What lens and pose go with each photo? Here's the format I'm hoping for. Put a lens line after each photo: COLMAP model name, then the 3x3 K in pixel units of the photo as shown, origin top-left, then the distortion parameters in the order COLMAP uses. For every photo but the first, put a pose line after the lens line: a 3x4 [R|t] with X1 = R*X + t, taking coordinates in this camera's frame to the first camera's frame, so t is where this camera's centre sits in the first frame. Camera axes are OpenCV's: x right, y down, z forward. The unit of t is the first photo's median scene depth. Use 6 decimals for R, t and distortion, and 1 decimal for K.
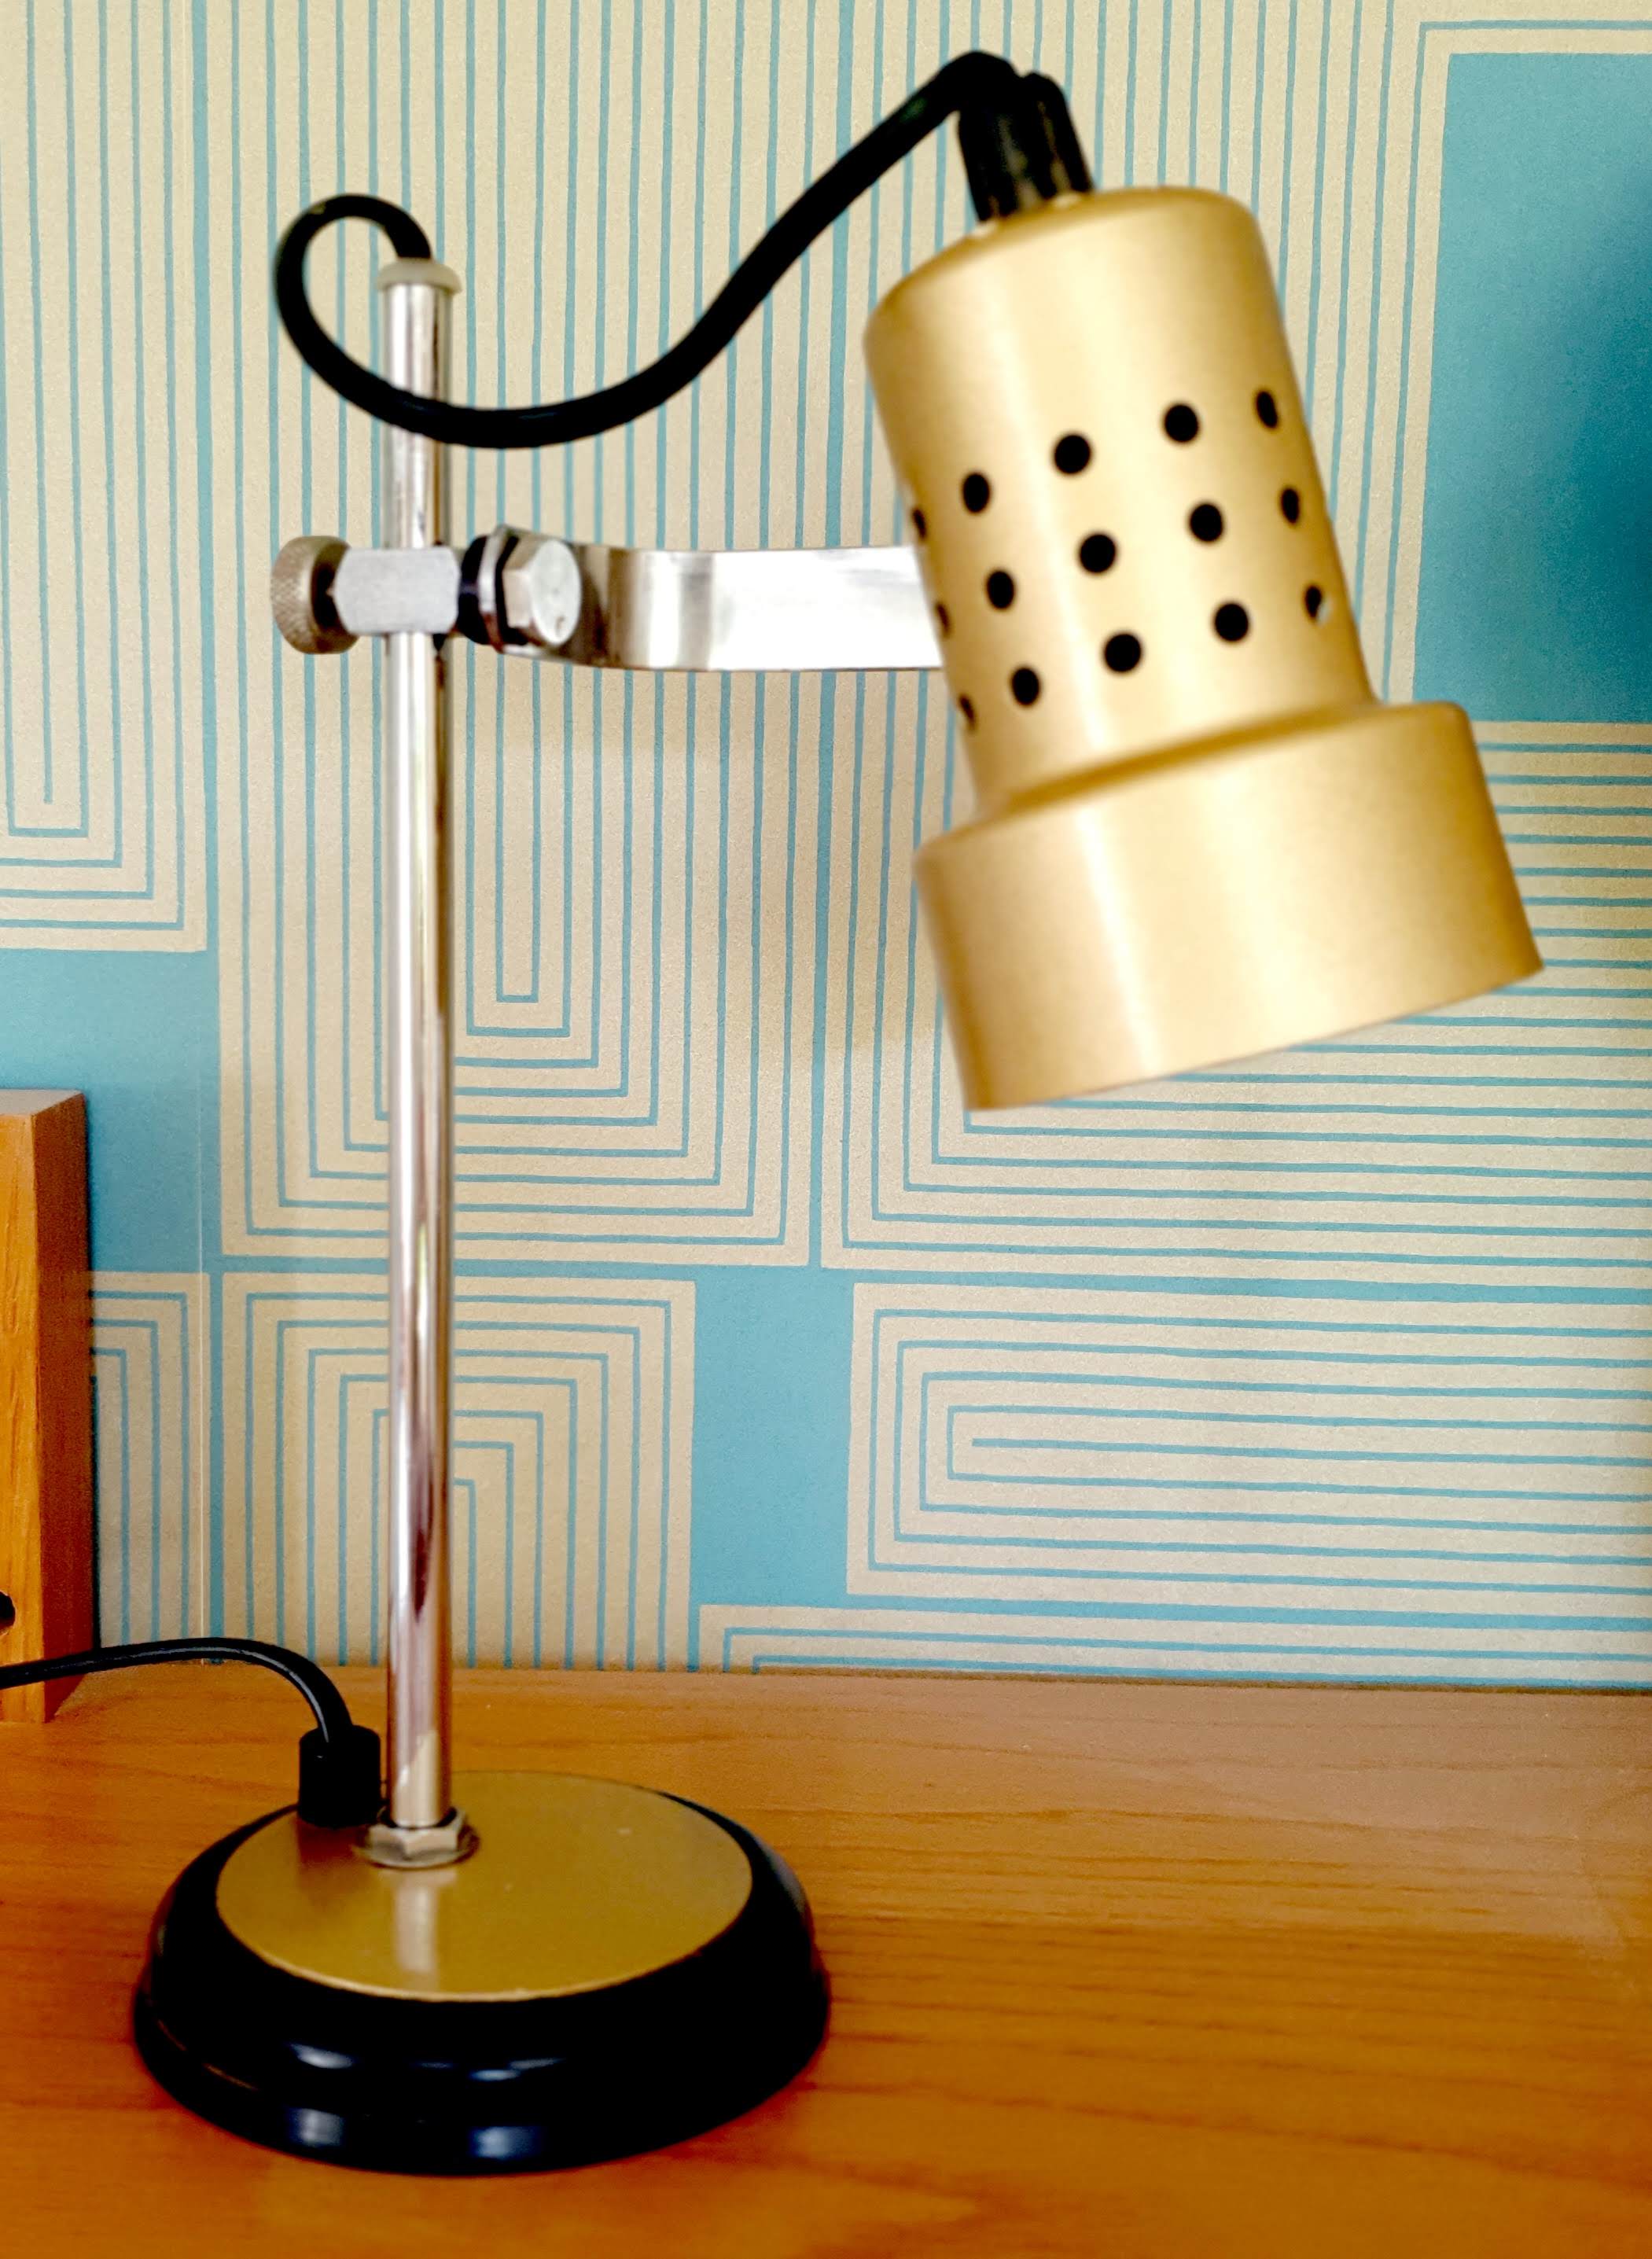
lens RADIAL K [[2499.2, 0, 826.0], [0, 2499.2, 1129.5], [0, 0, 1]] dist [-0.074822, -0.009240]
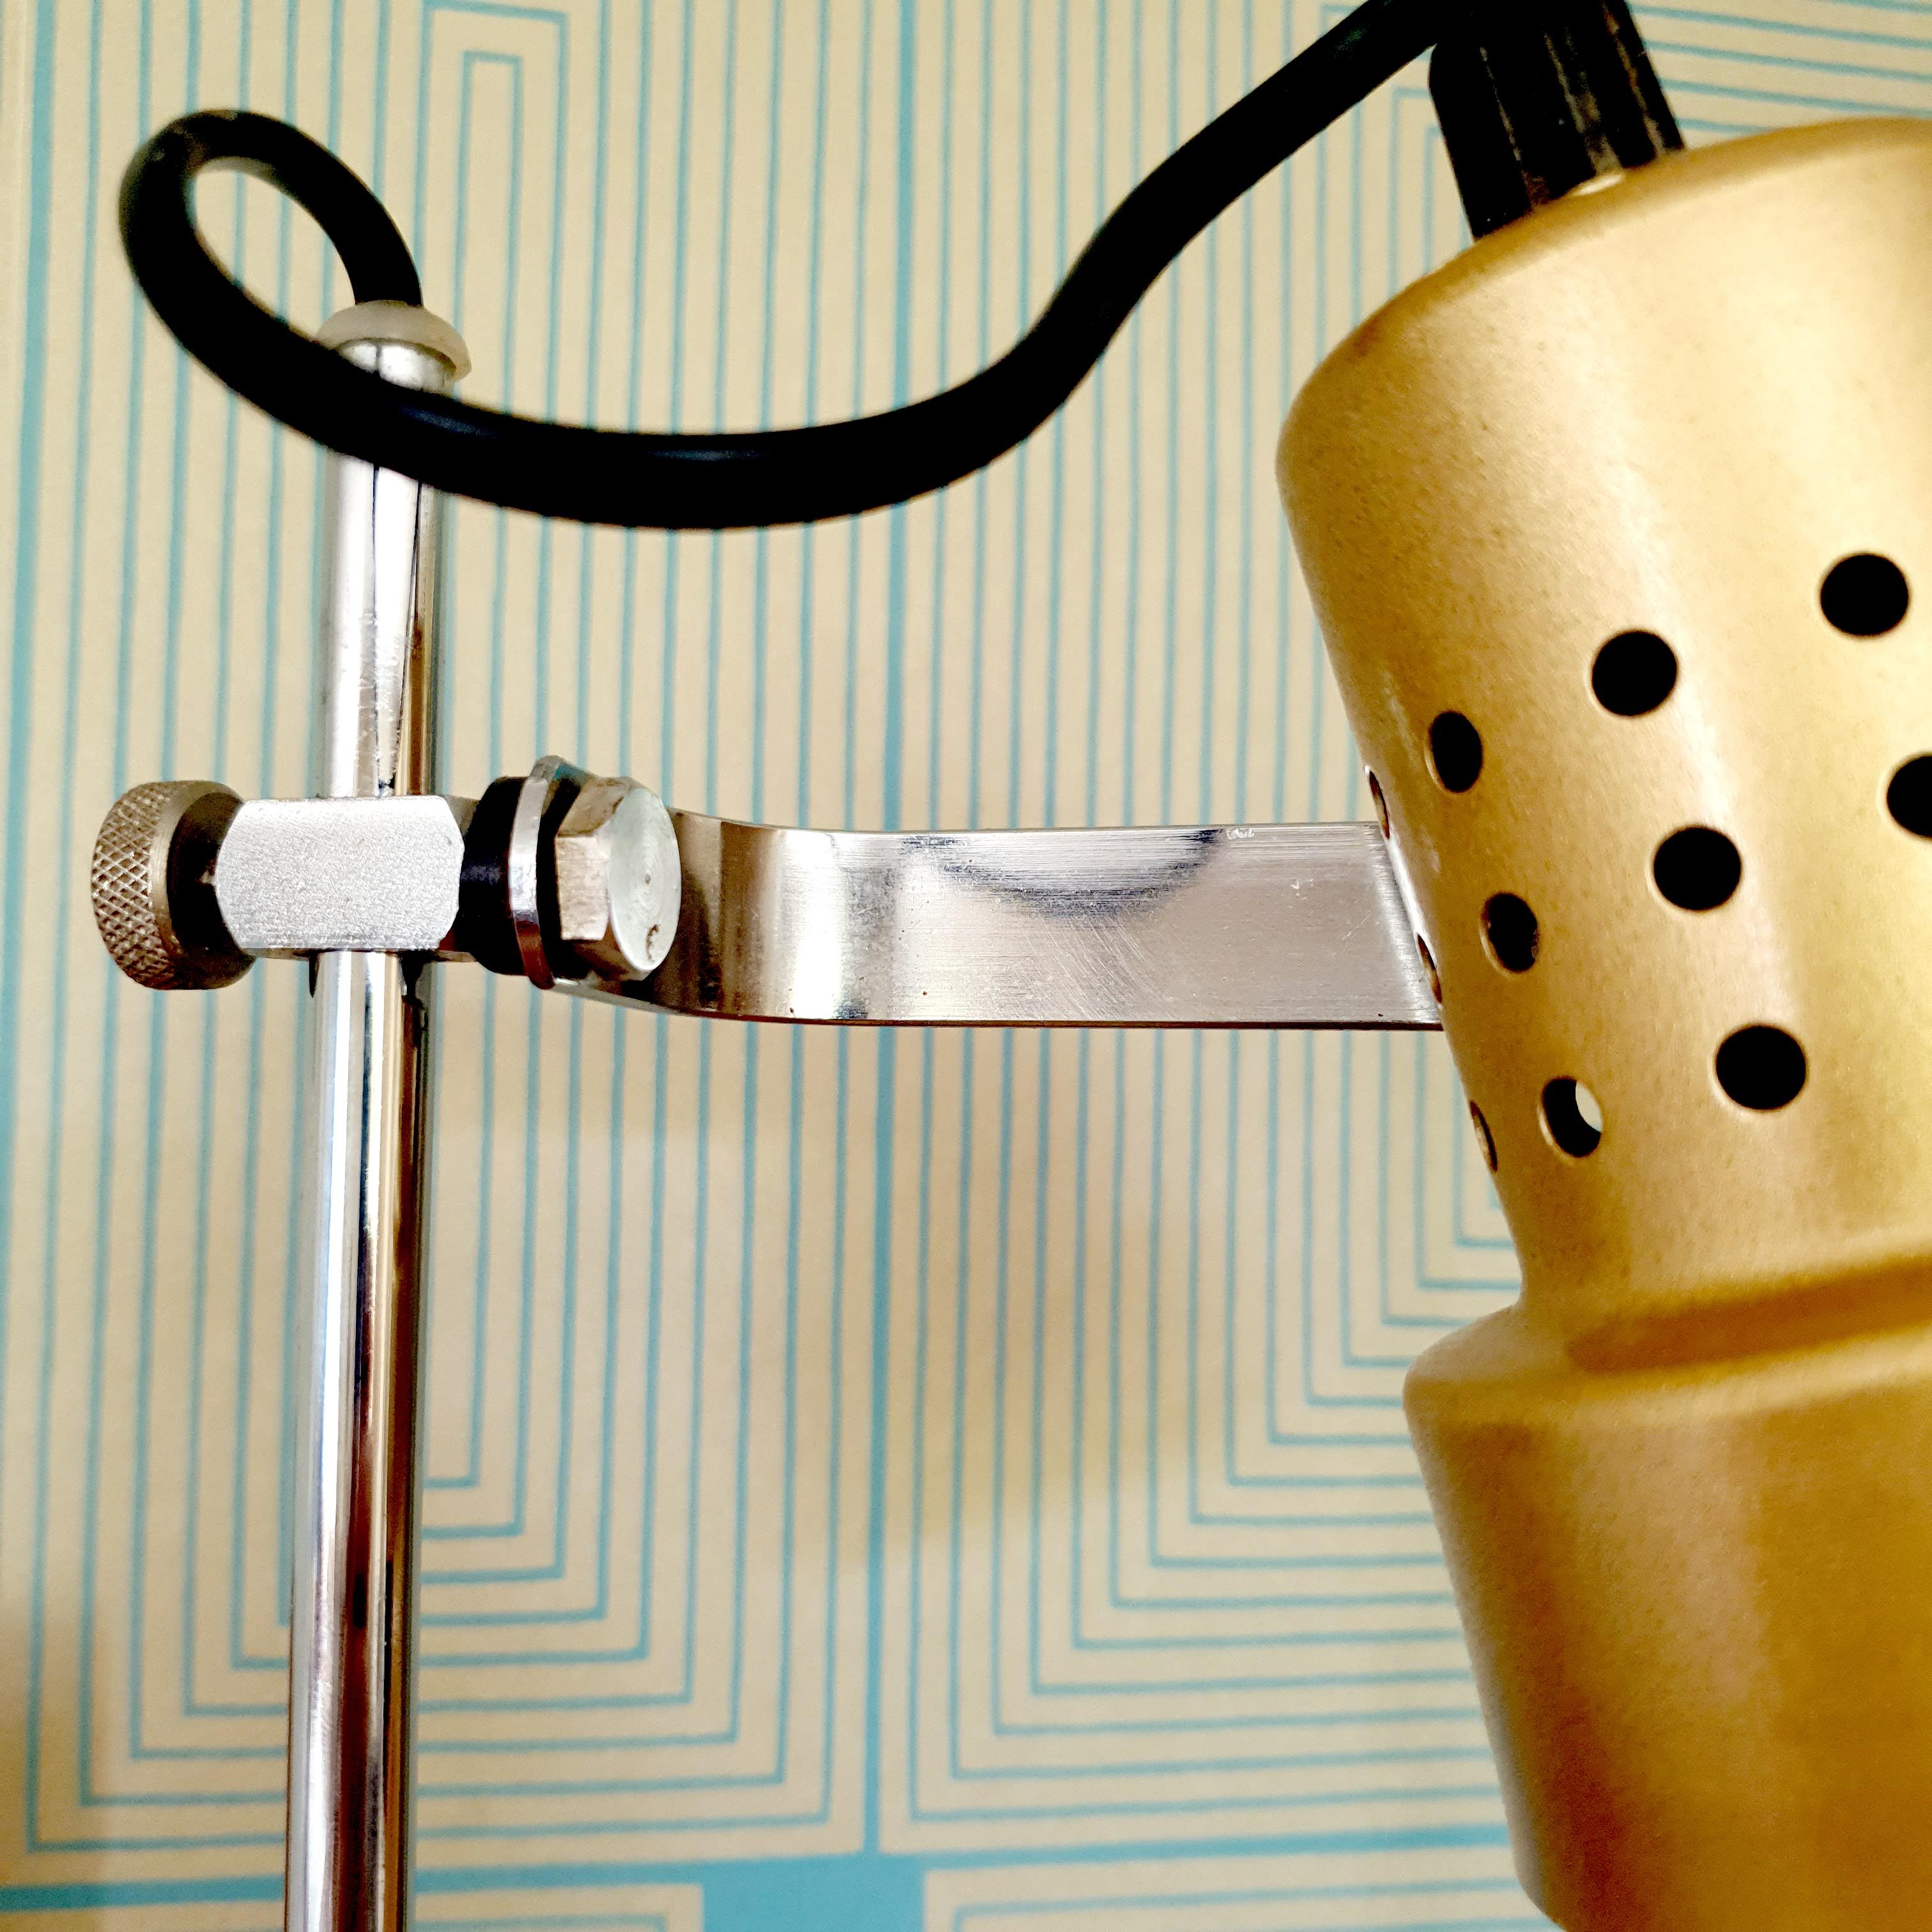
lens RADIAL K [[2038.4, 0, 966.0], [0, 2038.4, 966.0], [0, 0, 1]] dist [0.003614, -0.110235]
pose [[0.985432, 0.011532, 0.169676, -0.110090], [0.024056, 0.978215, -0.206198, -0.100341], [-0.168358, 0.207276, 0.963687, 0.540418]]
